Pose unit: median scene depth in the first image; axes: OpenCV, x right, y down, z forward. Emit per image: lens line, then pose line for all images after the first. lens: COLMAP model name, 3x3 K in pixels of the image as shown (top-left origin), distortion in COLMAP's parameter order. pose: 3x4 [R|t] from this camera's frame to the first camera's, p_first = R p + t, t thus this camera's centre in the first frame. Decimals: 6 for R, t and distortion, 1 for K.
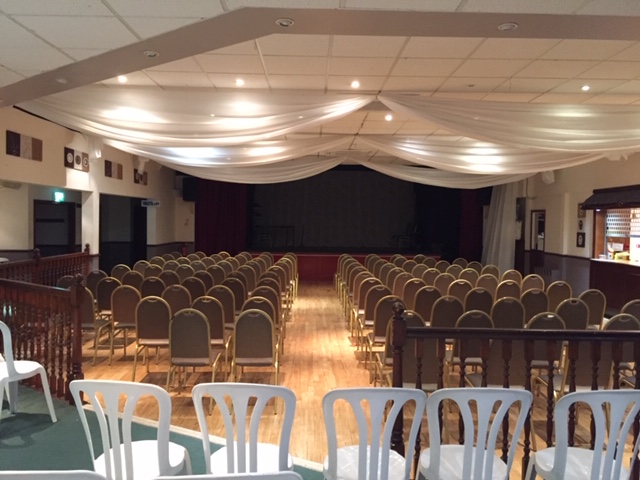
lens RADIAL K [[548.2, 0, 320.0], [0, 548.2, 240.0], [0, 0, 1]] dist [0.091745, -0.110719]
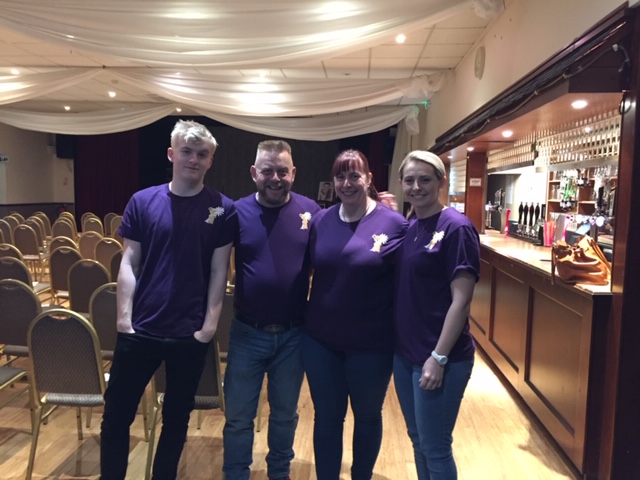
lens RADIAL K [[548.2, 0, 320.0], [0, 548.2, 240.0], [0, 0, 1]] dist [0.091745, -0.110719]
pose [[0.995539, 0.012888, -0.093463, 0.454893], [-0.007765, 0.998458, 0.054968, 0.018474], [0.094027, -0.053997, 0.994104, 0.179826]]
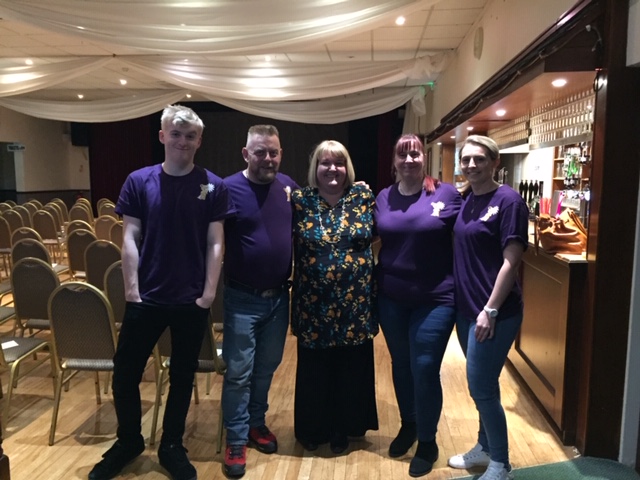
lens RADIAL K [[548.2, 0, 320.0], [0, 548.2, 240.0], [0, 0, 1]] dist [0.091745, -0.110719]
pose [[0.992716, 0.000868, -0.120477, 0.469420], [0.009326, 0.996420, 0.084020, 0.021784], [0.120119, -0.084532, 0.989154, 0.158964]]
